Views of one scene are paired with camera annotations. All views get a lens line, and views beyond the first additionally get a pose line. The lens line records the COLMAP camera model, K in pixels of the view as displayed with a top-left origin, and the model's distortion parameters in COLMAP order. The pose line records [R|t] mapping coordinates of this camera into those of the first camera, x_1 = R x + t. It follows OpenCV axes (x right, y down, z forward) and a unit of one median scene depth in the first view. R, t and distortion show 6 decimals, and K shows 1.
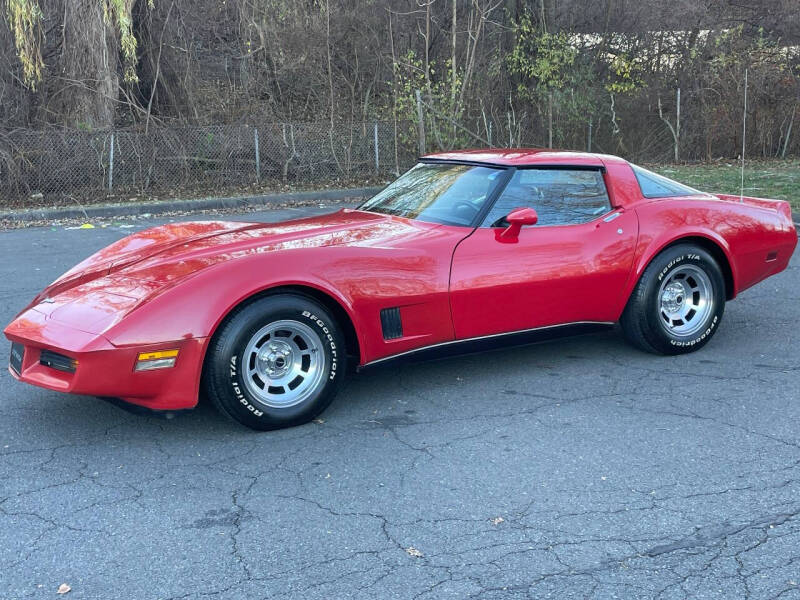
lens RADIAL K [[1052.2, 0, 404.0], [0, 1052.2, 300.5], [0, 0, 1]] dist [0.134340, -0.263088]
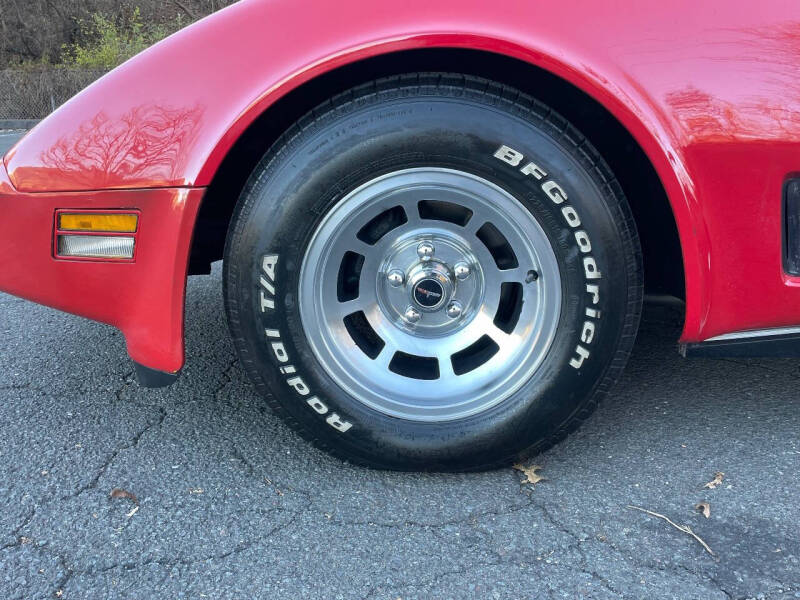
lens RADIAL K [[720.1, 0, 400.0], [0, 720.1, 300.0], [0, 0, 1]] dist [0.075942, -0.100147]
pose [[0.838771, 0.170246, -0.517184, -0.000791], [-0.112706, 0.983575, 0.140985, 0.027762], [0.532691, -0.059965, 0.844183, 0.780209]]
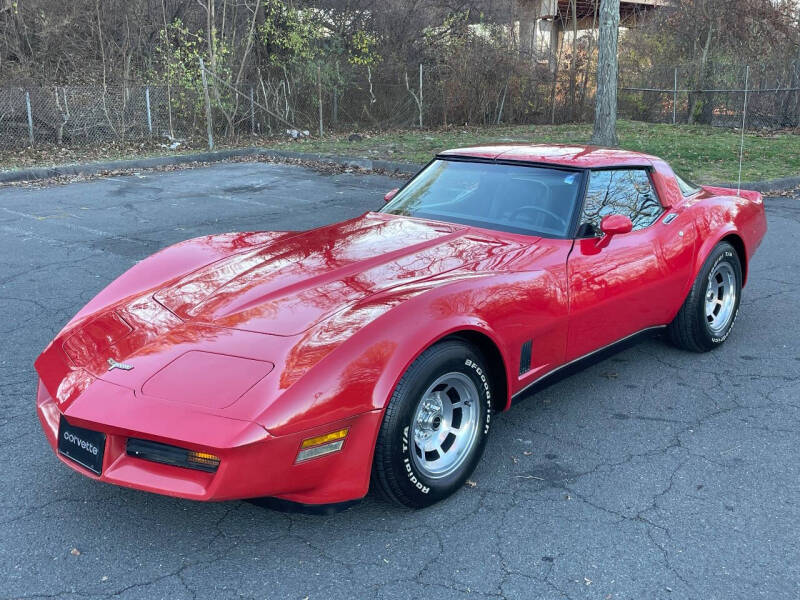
lens RADIAL K [[879.6, 0, 404.3], [0, 879.6, 287.6], [0, 0, 1]] dist [0.144667, -0.304148]
pose [[0.946981, -0.055353, 0.316485, -0.349895], [0.036376, 0.997185, 0.065563, -0.091891], [-0.319223, -0.050575, 0.946329, 0.352667]]
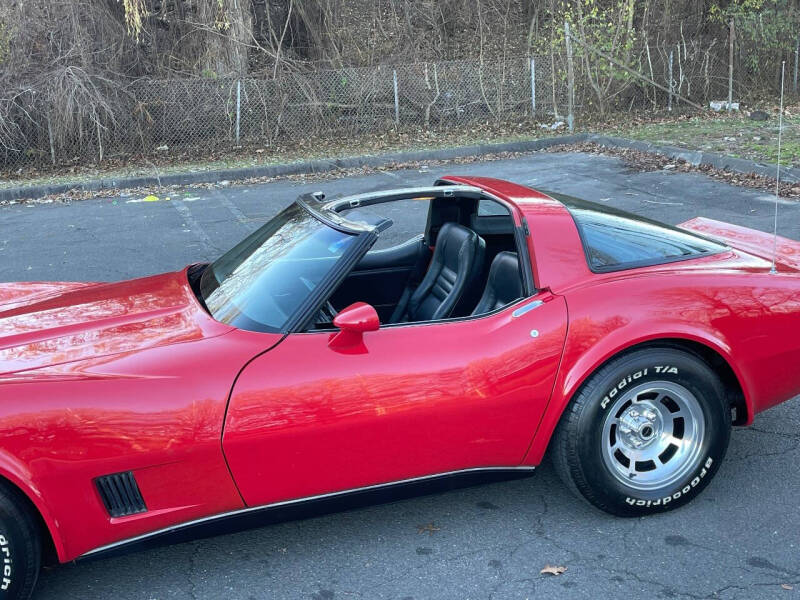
lens RADIAL K [[1052.2, 0, 404.0], [0, 1052.2, 300.5], [0, 0, 1]] dist [0.134340, -0.263088]
pose [[0.975828, 0.028405, -0.216685, 0.308239], [-0.011367, 0.996772, 0.079476, -0.157116], [0.218243, -0.075092, 0.973001, 0.427794]]
